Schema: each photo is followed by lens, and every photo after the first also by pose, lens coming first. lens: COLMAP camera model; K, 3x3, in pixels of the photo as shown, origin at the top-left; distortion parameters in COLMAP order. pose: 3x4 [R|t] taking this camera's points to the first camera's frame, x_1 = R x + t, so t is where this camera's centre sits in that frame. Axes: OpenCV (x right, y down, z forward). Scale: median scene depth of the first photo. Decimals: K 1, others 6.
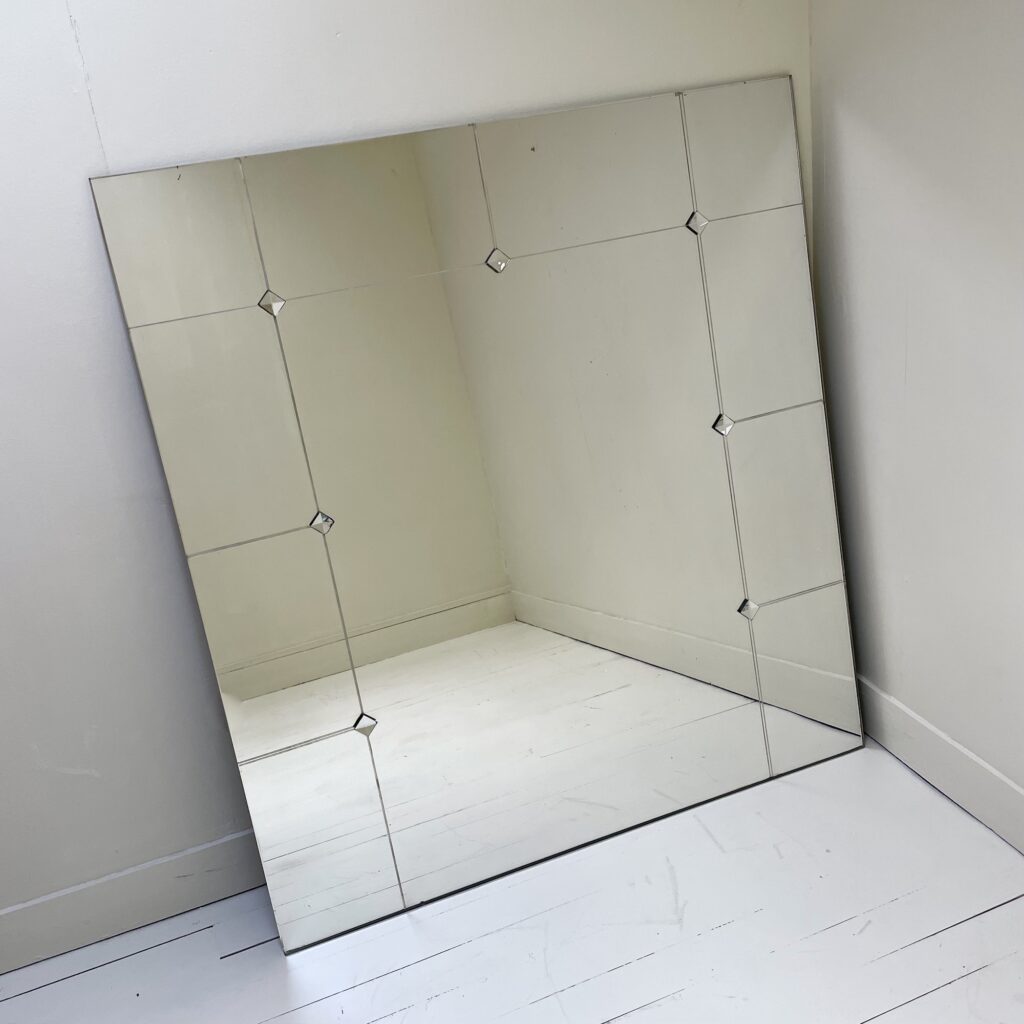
lens RADIAL K [[1056.4, 0, 493.0], [0, 1056.4, 484.7], [0, 0, 1]] dist [0.014729, -0.010585]
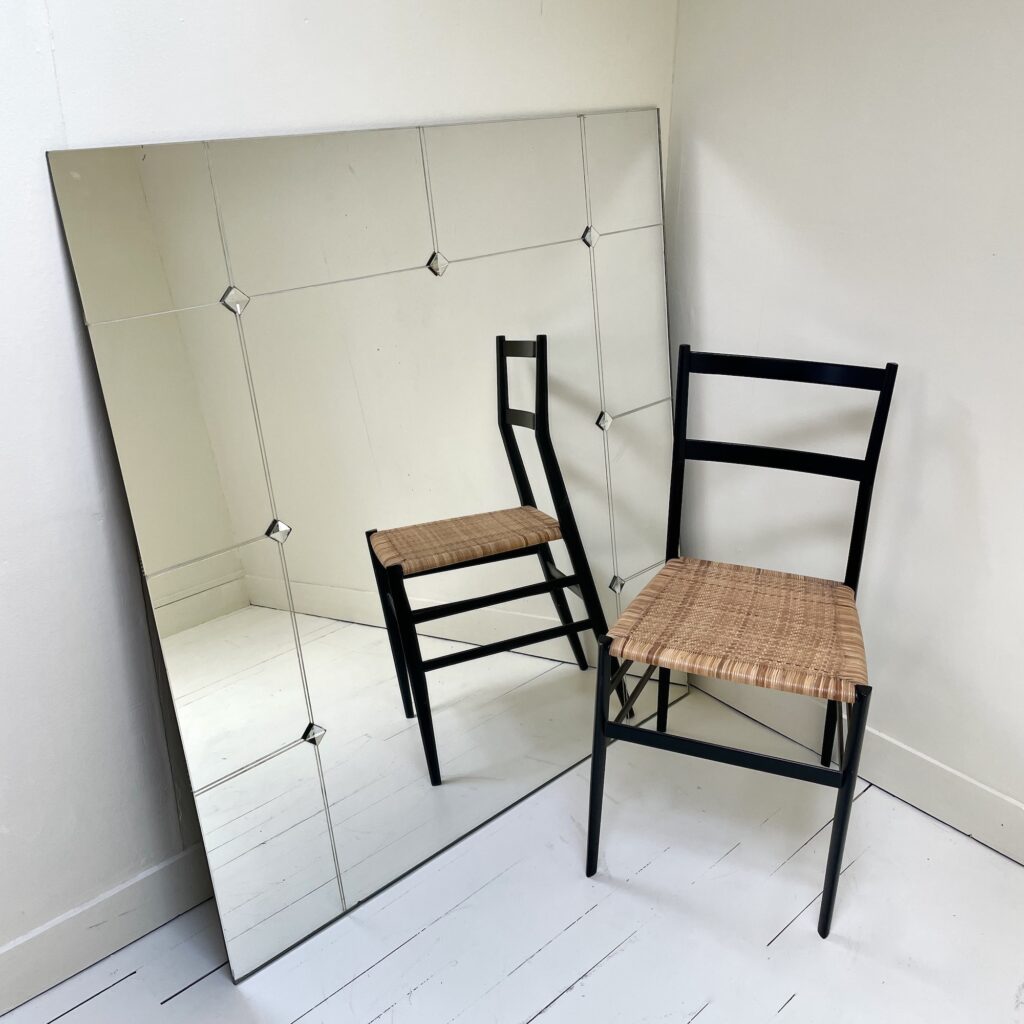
lens RADIAL K [[1012.9, 0, 514.2], [0, 1012.9, 481.4], [0, 0, 1]] dist [0.031557, -0.056760]
pose [[0.916829, -0.035151, 0.397731, -0.303725], [0.023909, 0.999163, 0.033189, -0.031877], [-0.398564, -0.020919, 0.916902, 0.067020]]
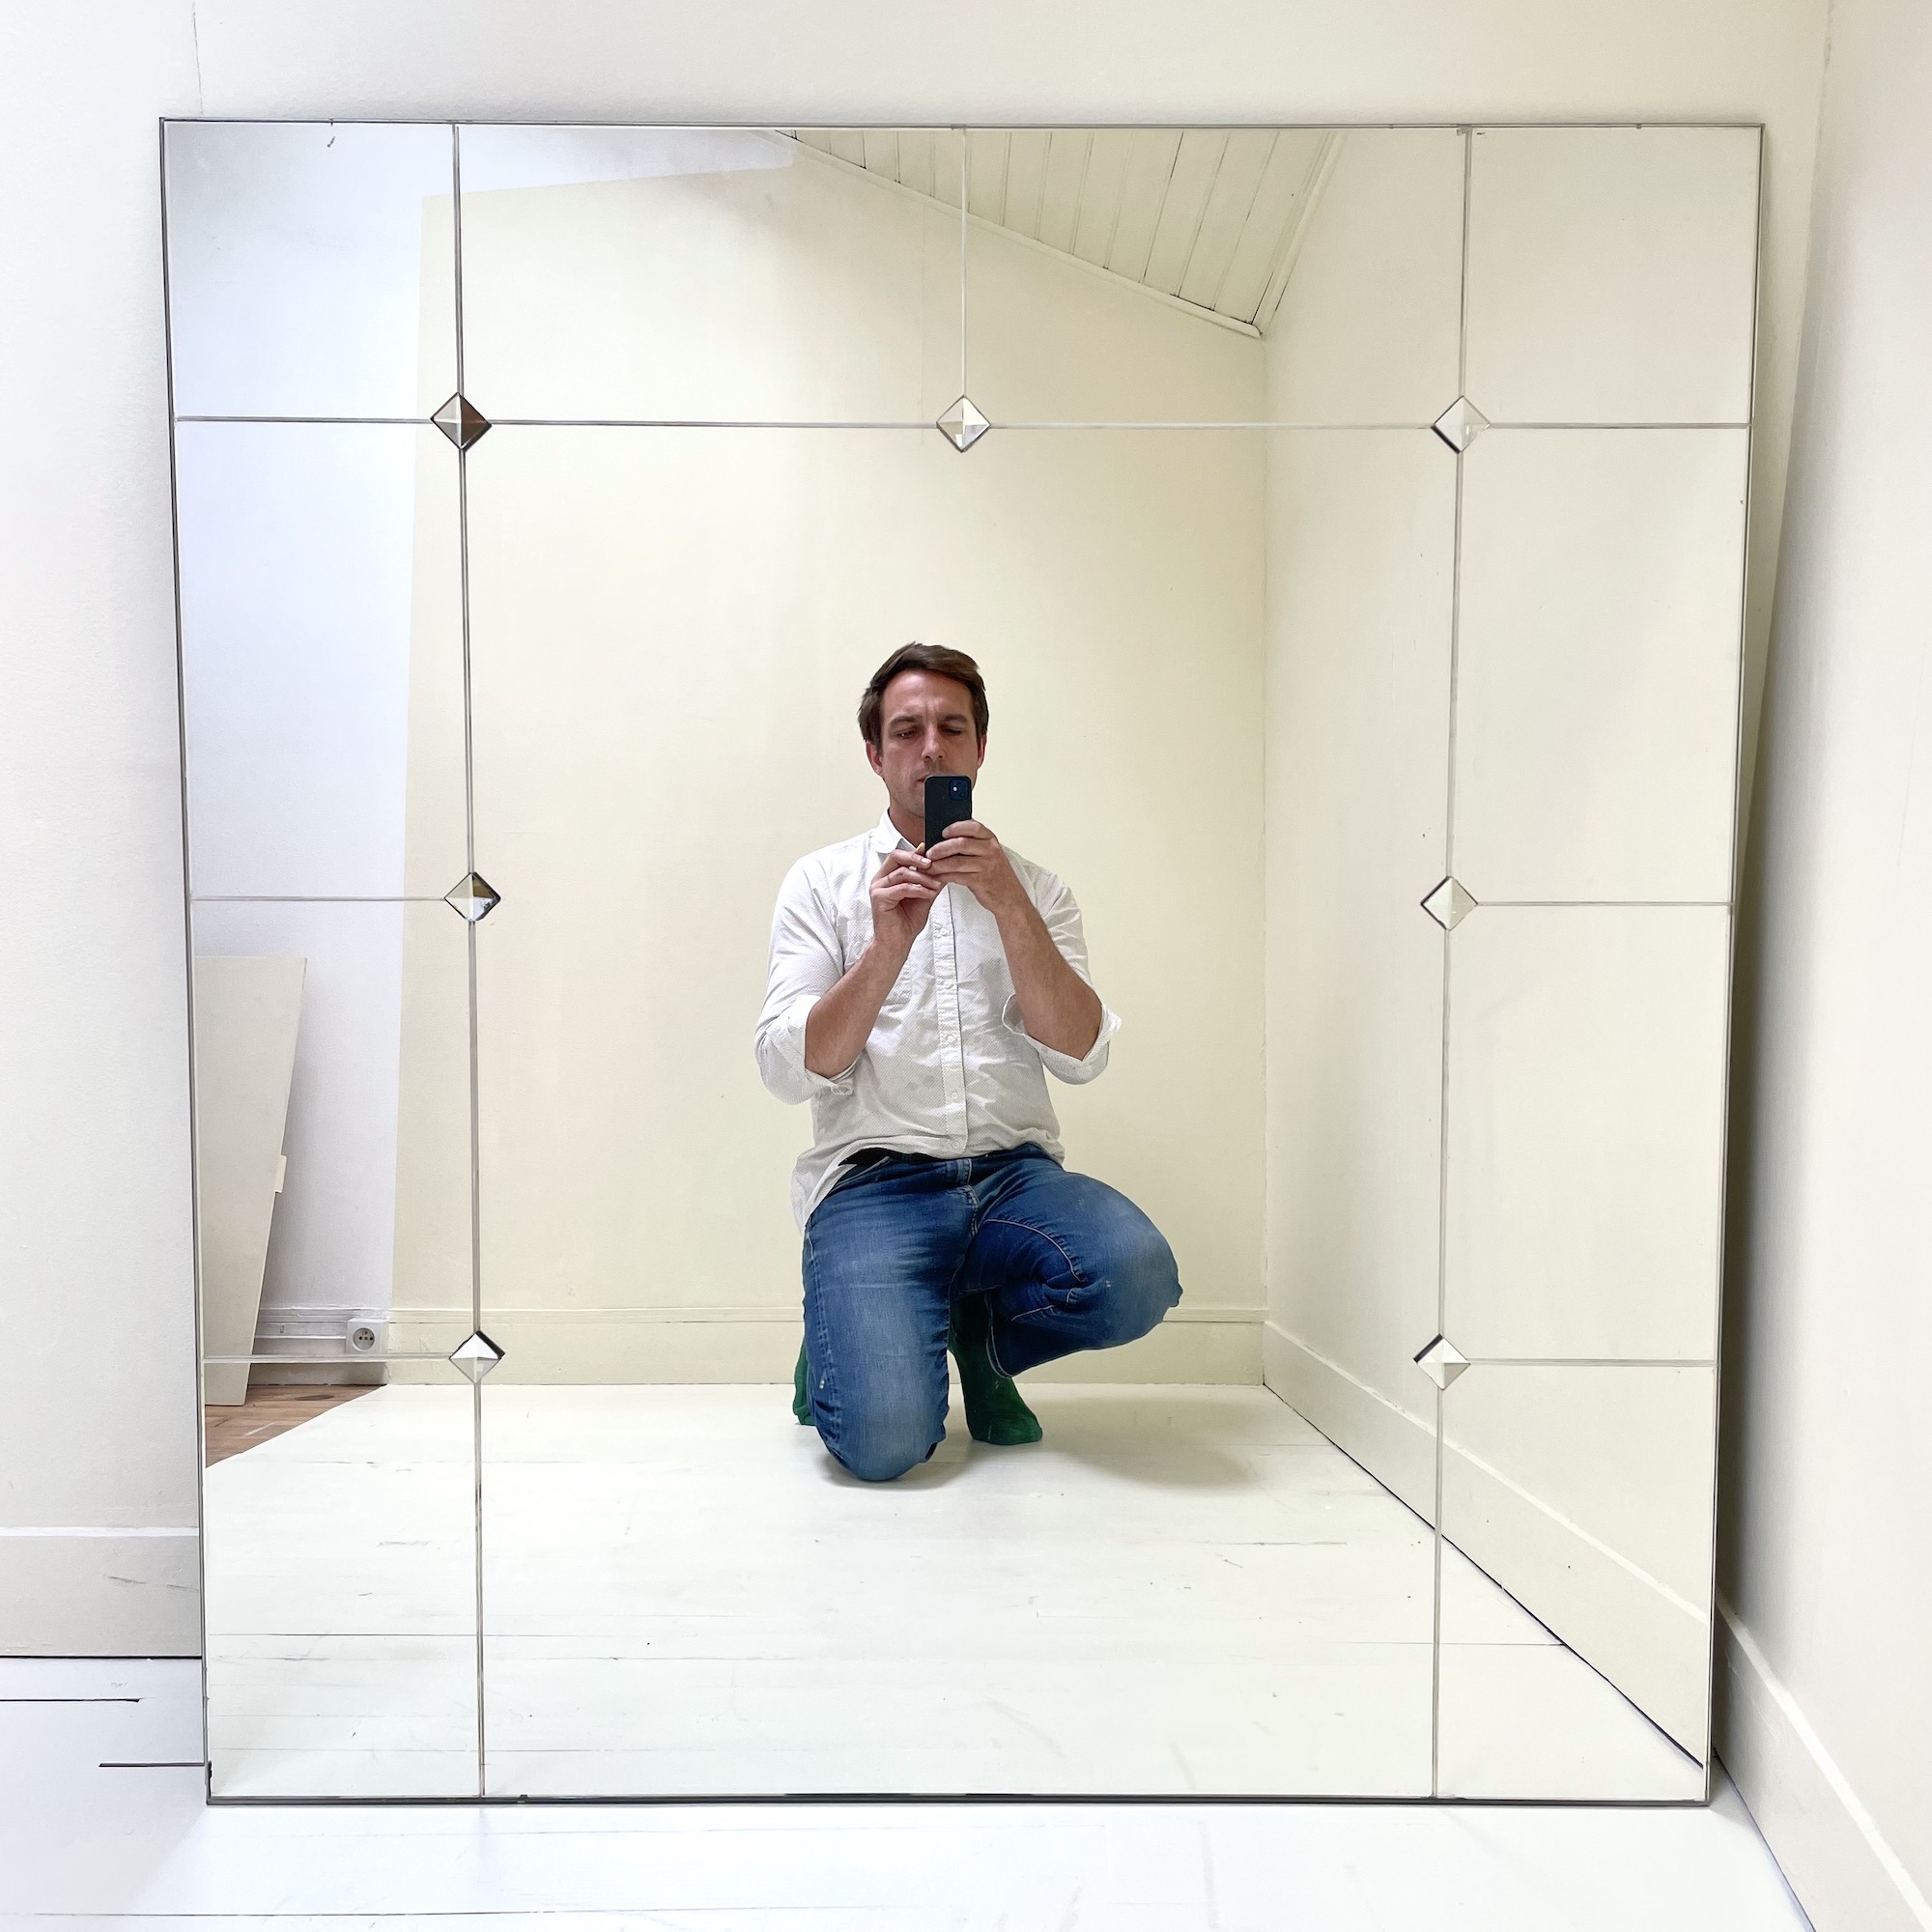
lens RADIAL K [[1911.1, 0, 970.2], [0, 1911.1, 908.3], [0, 0, 1]] dist [0.031557, -0.056760]
pose [[0.934982, 0.200306, -0.292723, 0.274028], [-0.232481, 0.969368, -0.079240, 0.052255], [0.267884, 0.142141, 0.952908, 0.228296]]
